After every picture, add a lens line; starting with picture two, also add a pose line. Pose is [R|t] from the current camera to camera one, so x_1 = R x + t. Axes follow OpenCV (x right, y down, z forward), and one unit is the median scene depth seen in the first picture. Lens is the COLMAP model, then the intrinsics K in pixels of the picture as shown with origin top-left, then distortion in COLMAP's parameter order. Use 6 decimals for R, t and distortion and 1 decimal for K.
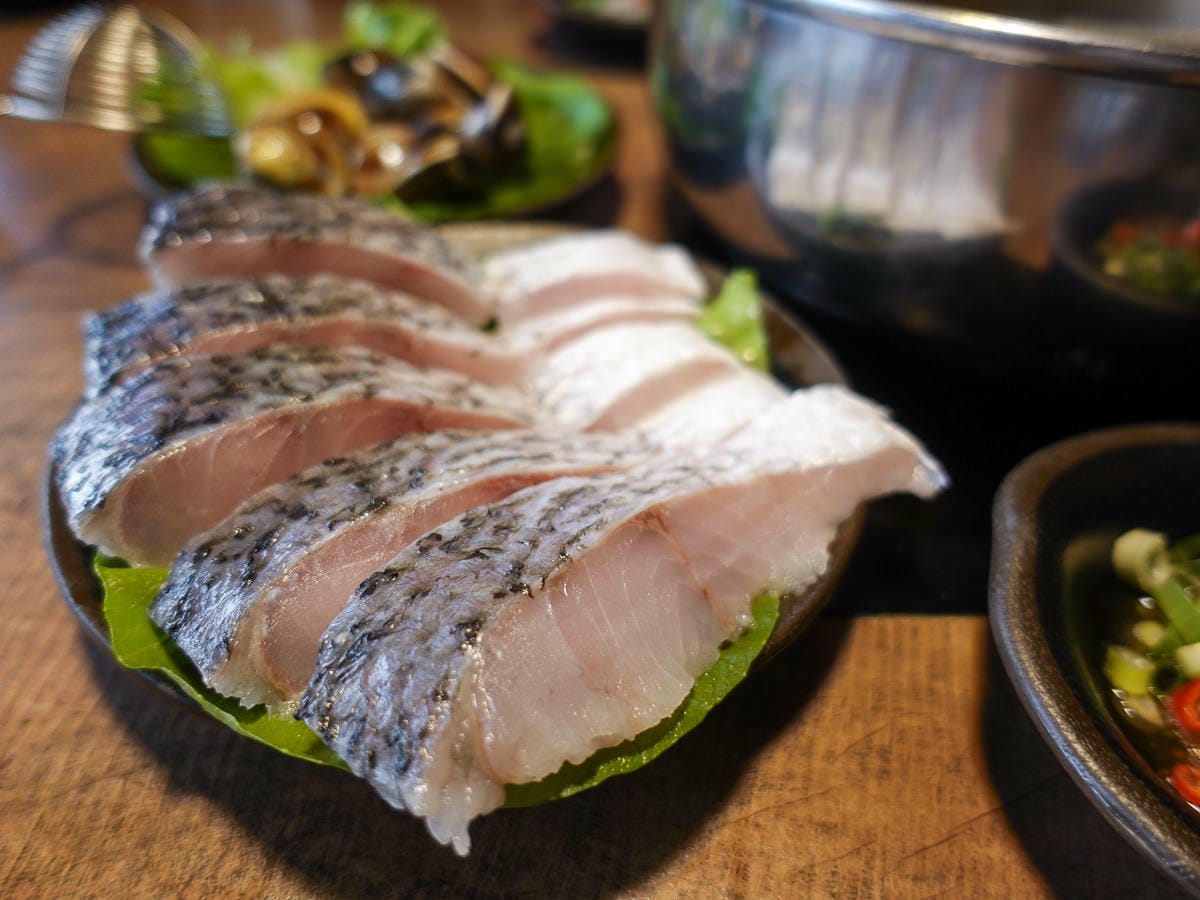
lens RADIAL K [[927.6, 0, 600.0], [0, 927.6, 450.0], [0, 0, 1]] dist [-0.009116, 0.003351]
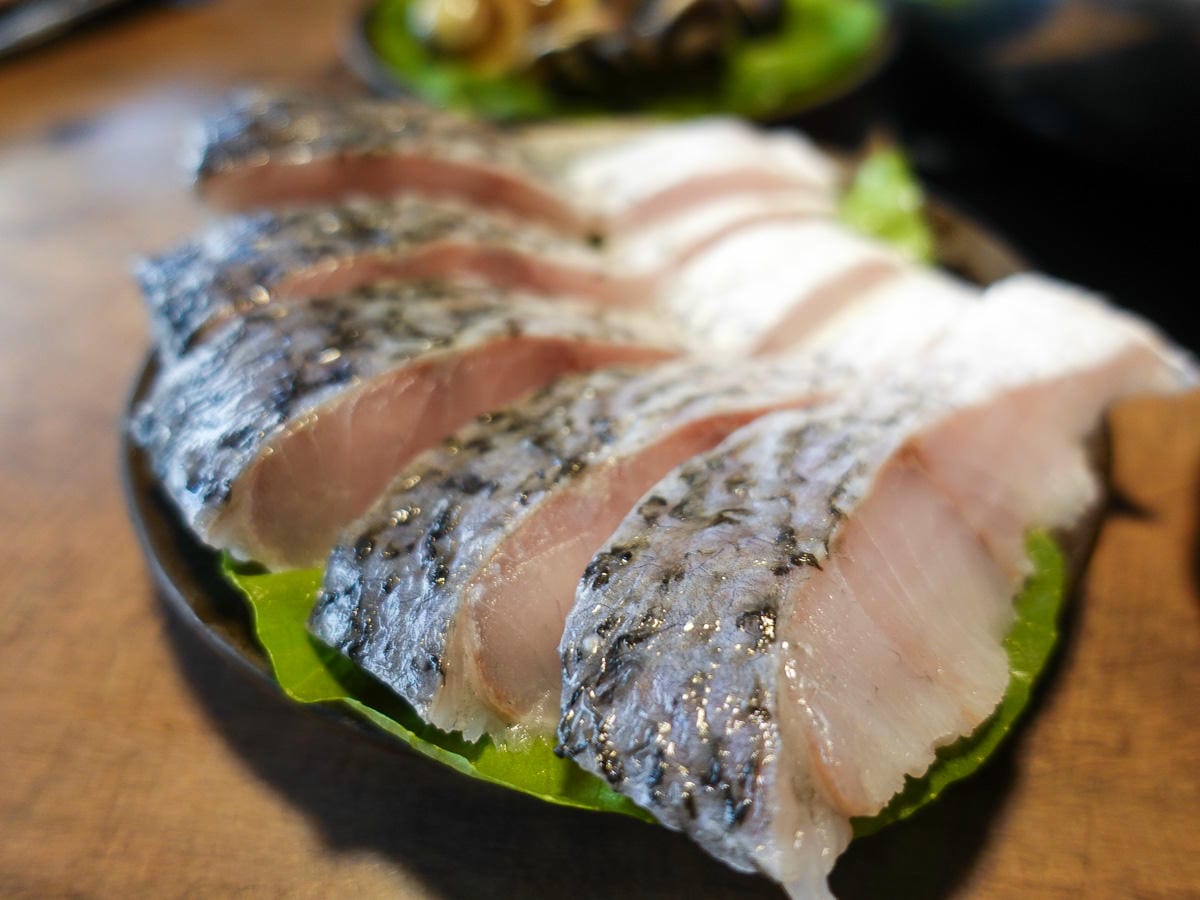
lens RADIAL K [[927.6, 0, 600.0], [0, 927.6, 450.0], [0, 0, 1]] dist [-0.009116, 0.003351]
pose [[0.995824, -0.084722, 0.034025, -0.242469], [0.081892, 0.993634, 0.077360, -0.015352], [-0.040362, -0.074250, 0.996423, 0.204710]]
